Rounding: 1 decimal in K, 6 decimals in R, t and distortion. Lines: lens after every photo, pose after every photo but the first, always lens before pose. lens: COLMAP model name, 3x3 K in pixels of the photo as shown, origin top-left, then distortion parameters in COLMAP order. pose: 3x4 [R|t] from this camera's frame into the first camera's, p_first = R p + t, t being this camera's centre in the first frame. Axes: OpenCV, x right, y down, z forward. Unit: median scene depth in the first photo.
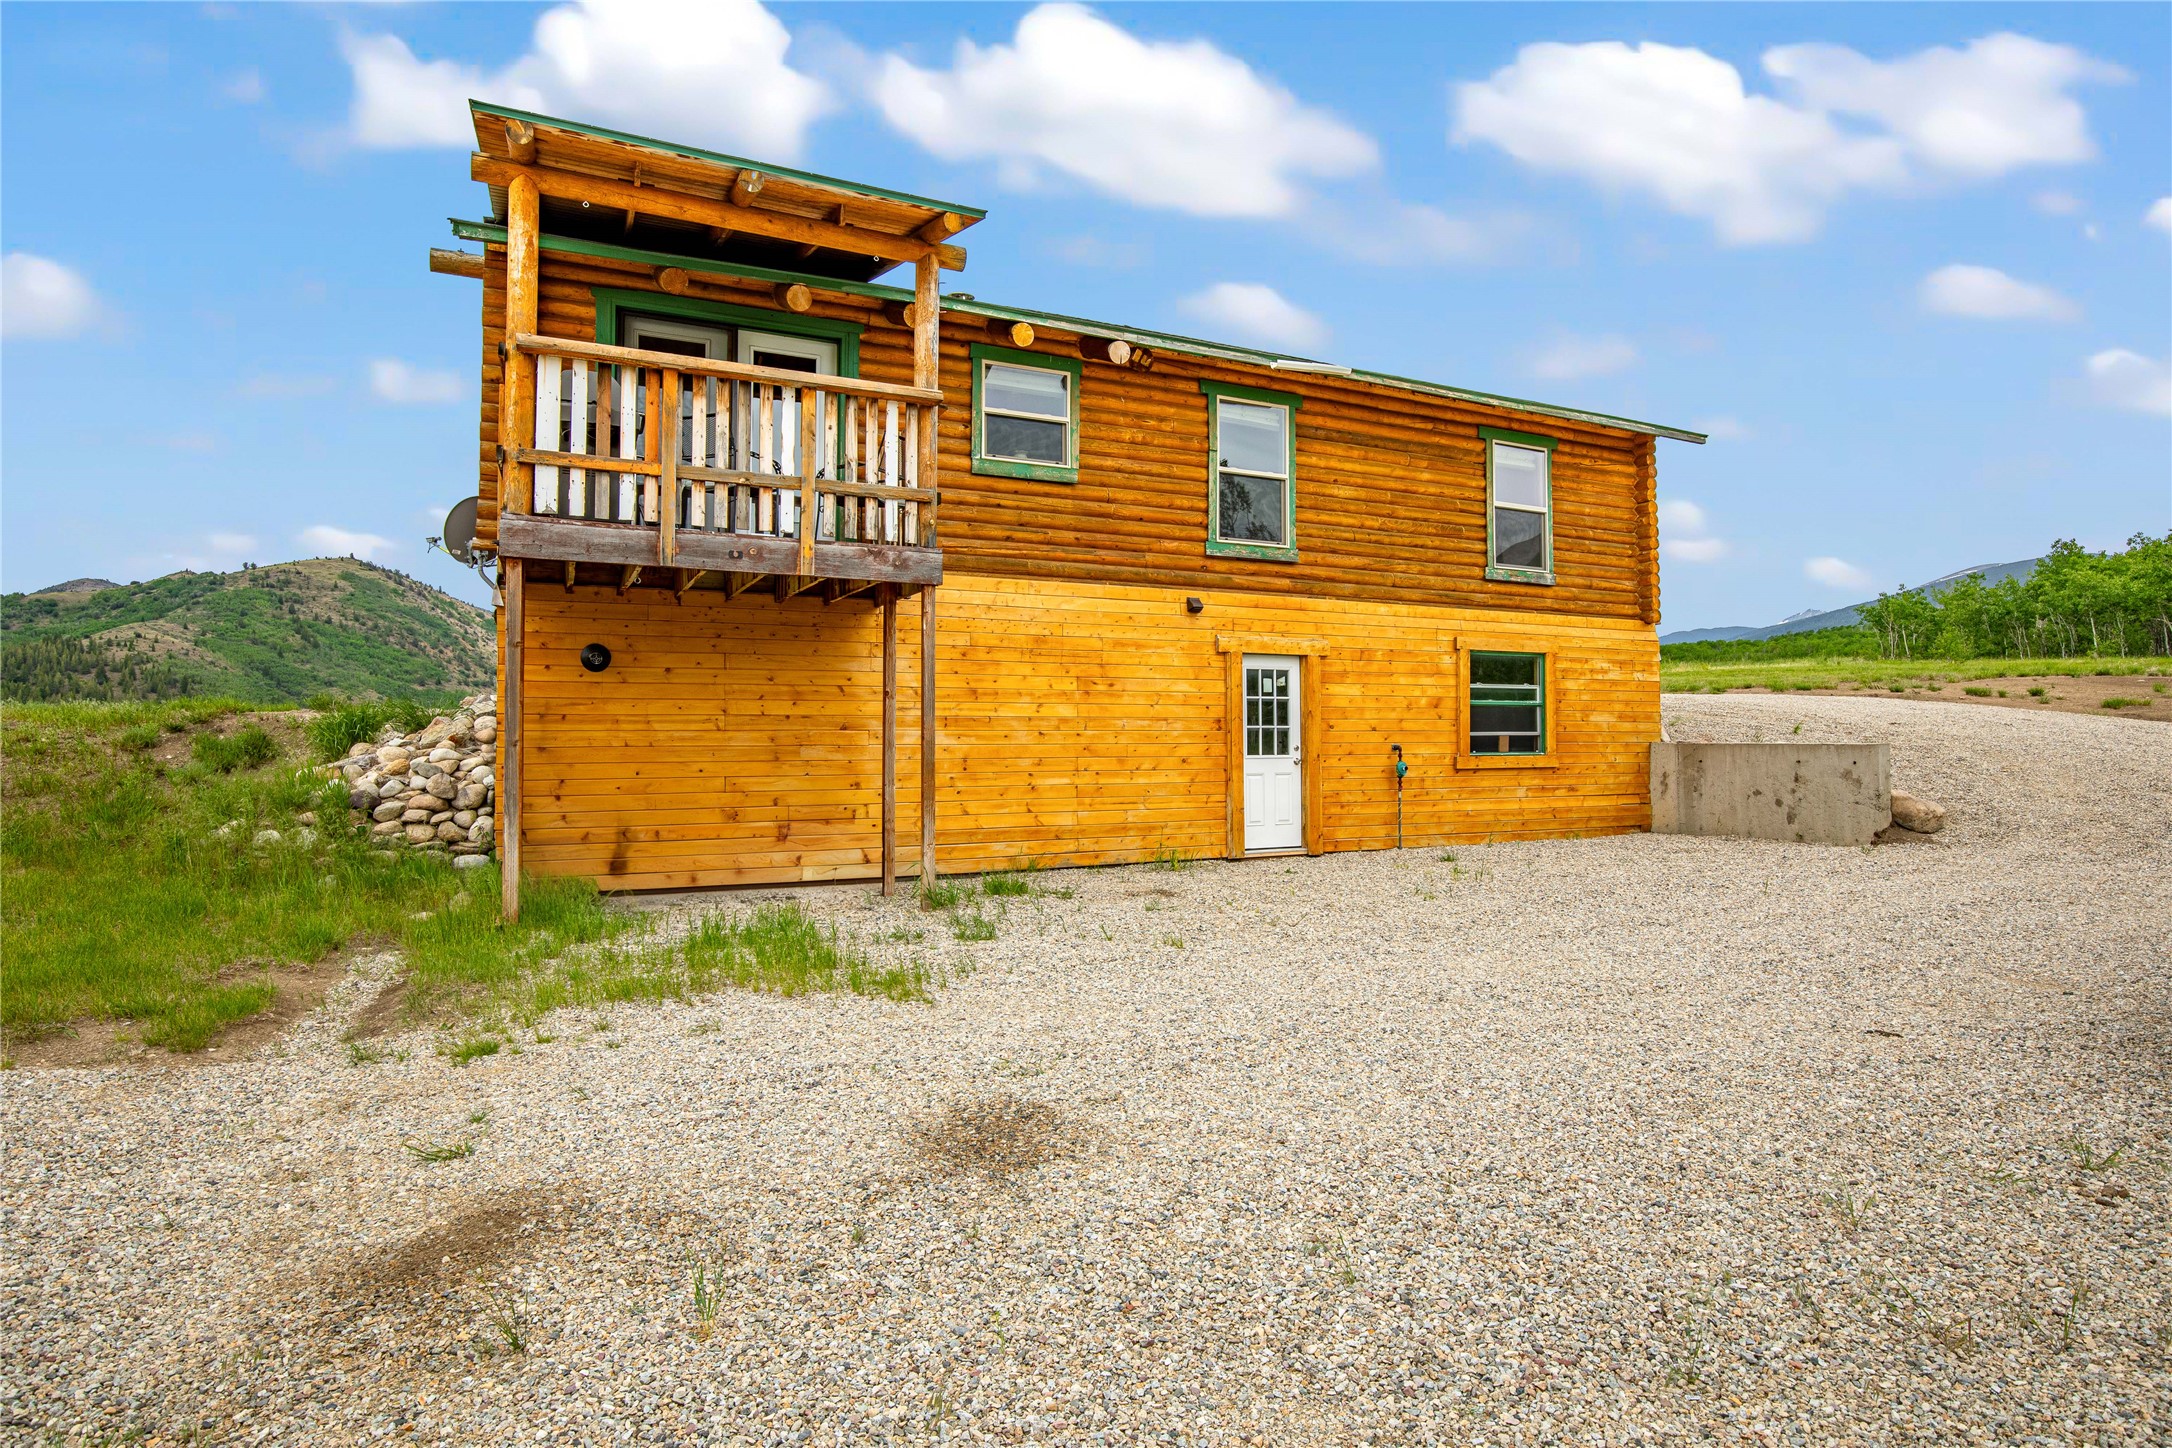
lens RADIAL K [[1190.7, 0, 1086.0], [0, 1190.7, 724.0], [0, 0, 1]] dist [-0.020732, 0.000087]
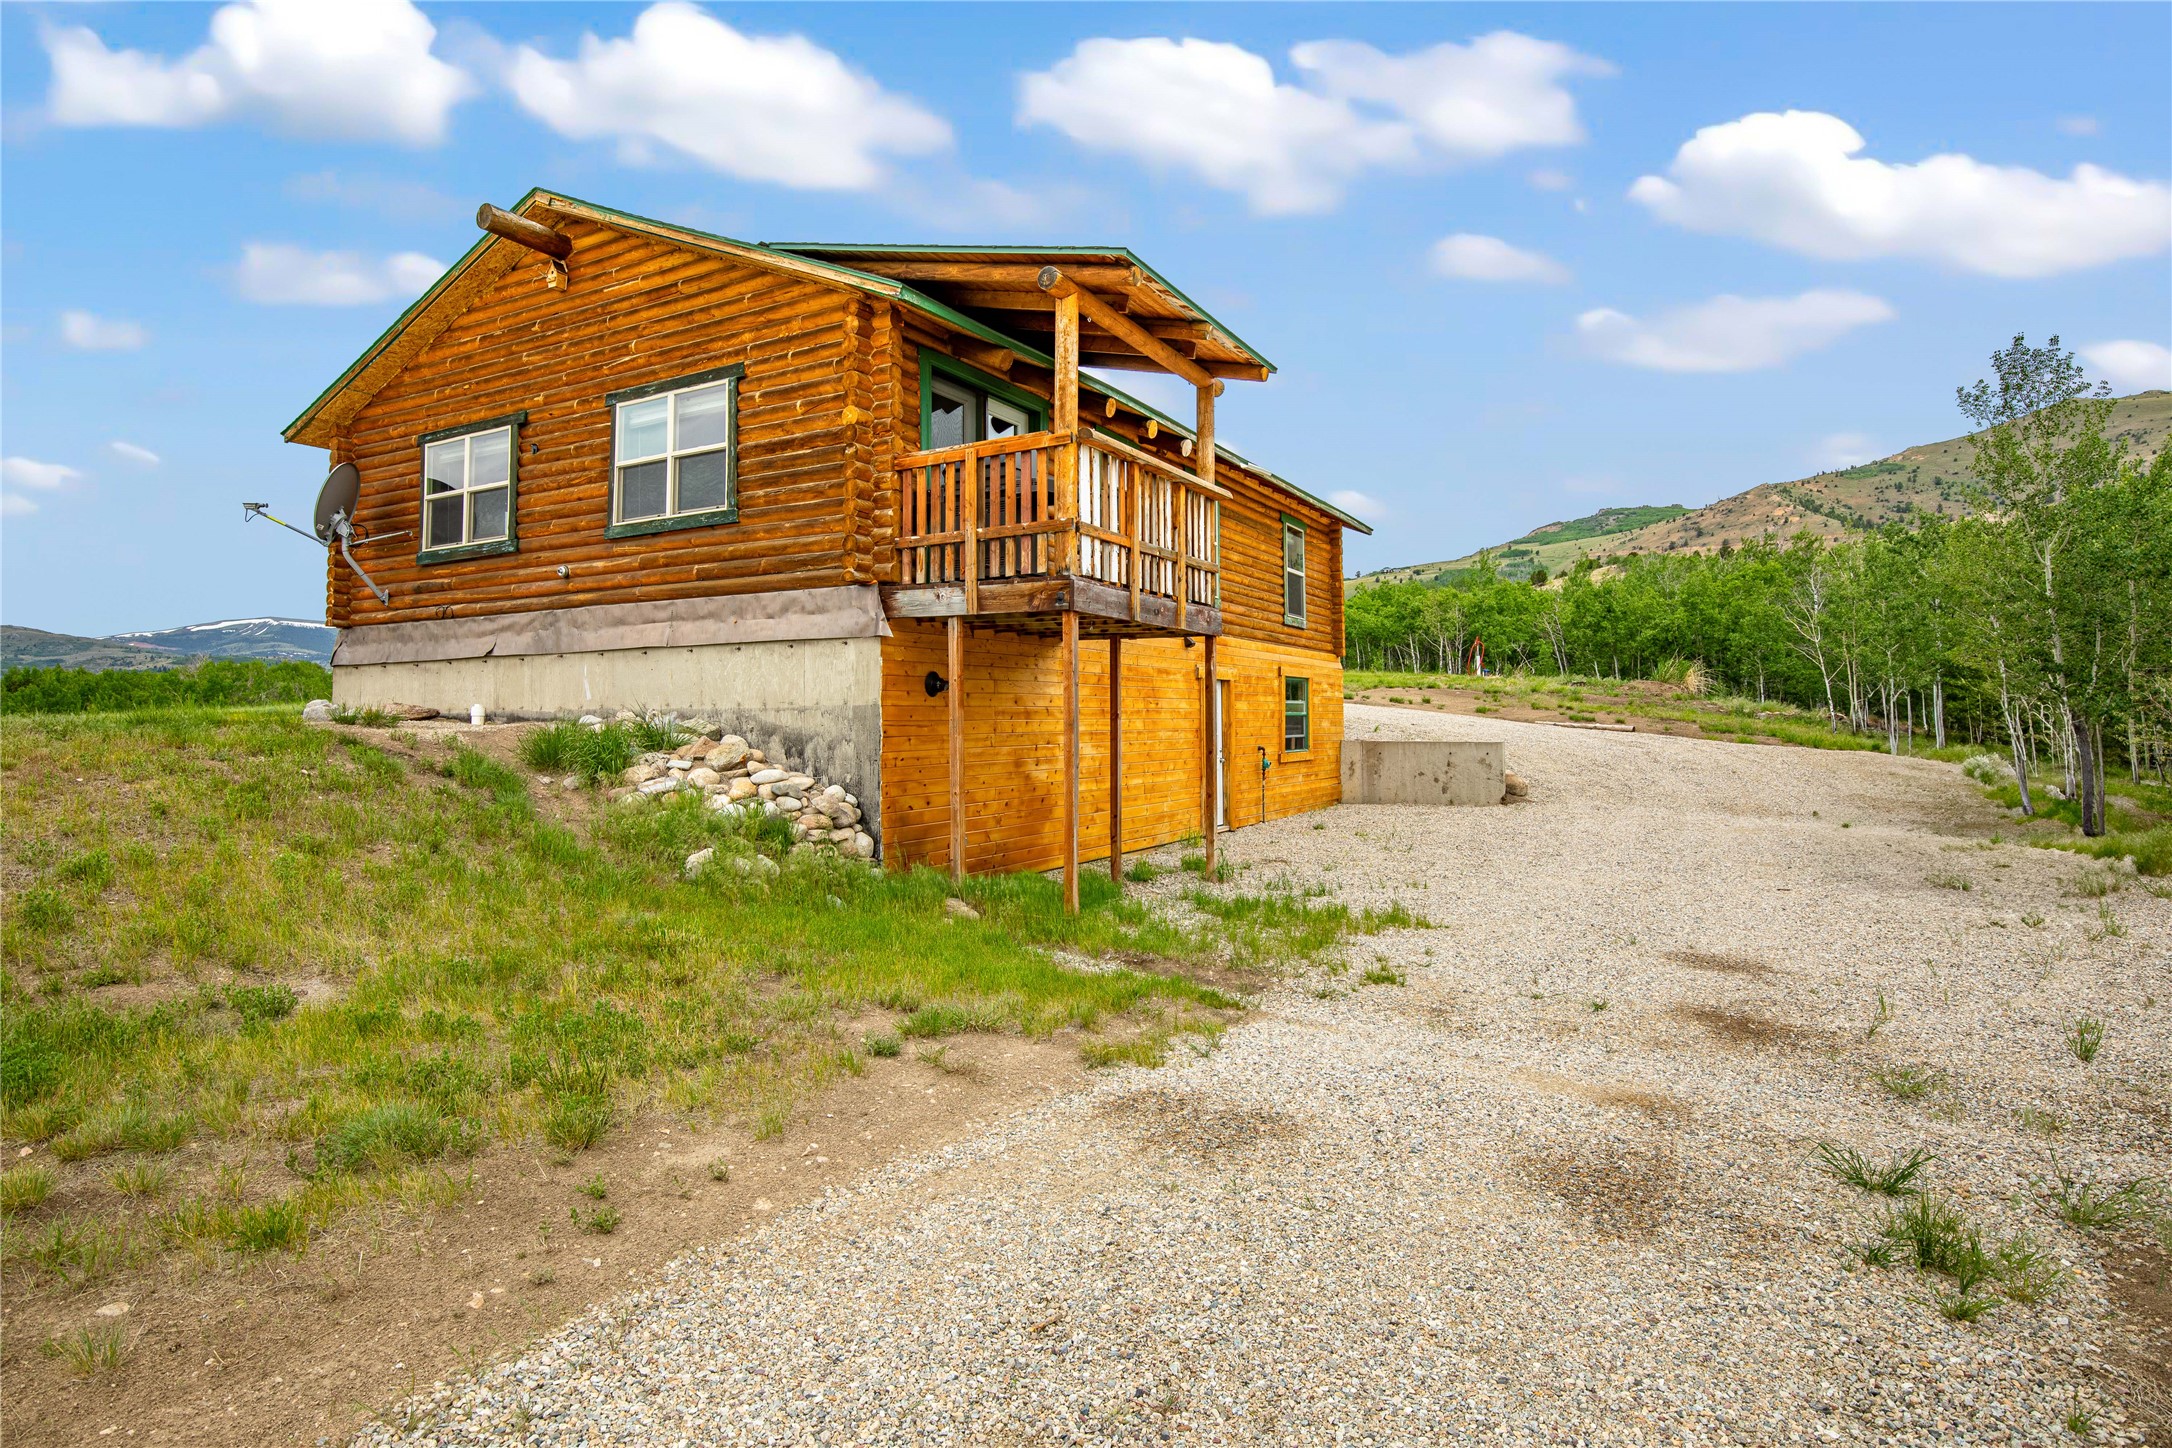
lens RADIAL K [[1190.7, 0, 1086.0], [0, 1190.7, 724.0], [0, 0, 1]] dist [-0.020732, 0.000087]
pose [[0.818168, -0.003795, 0.574967, -0.650187], [-0.004940, 0.999895, 0.013628, -0.024085], [-0.574958, -0.013990, 0.818063, 0.004144]]
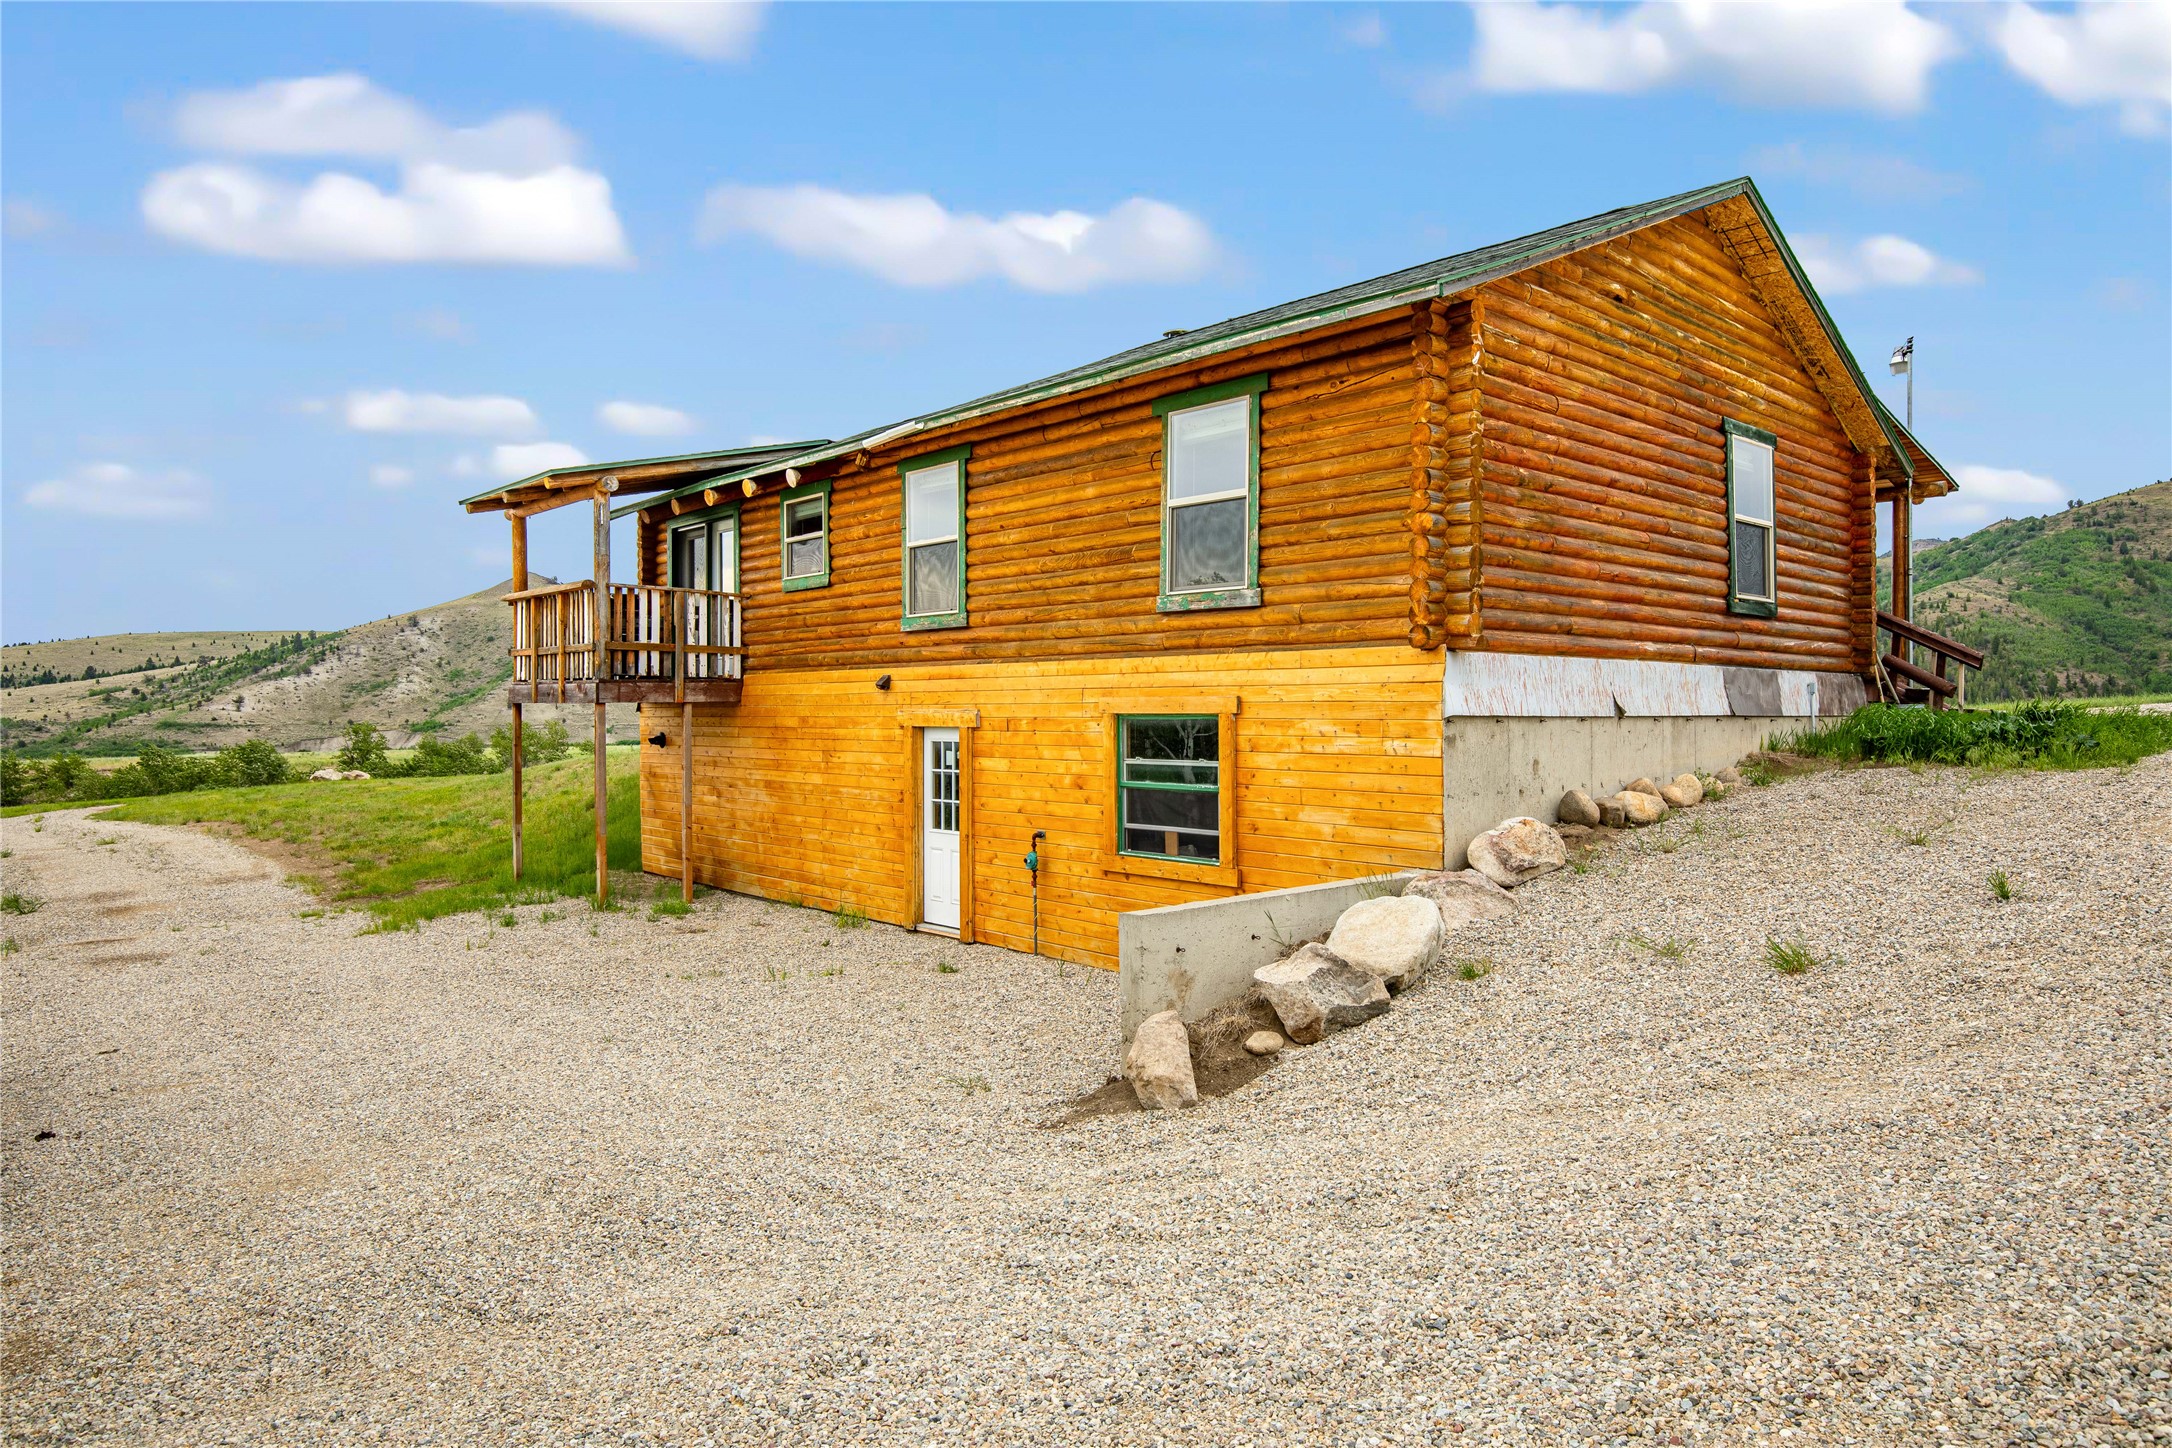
lens RADIAL K [[1339.5, 0, 1086.0], [0, 1339.5, 724.0], [0, 0, 1]] dist [0.004552, 0.000241]
pose [[0.264565, 0.011938, -0.964294, 1.122075], [0.018655, 0.999673, 0.017494, -0.070281], [0.964187, -0.022617, 0.264256, 0.749591]]
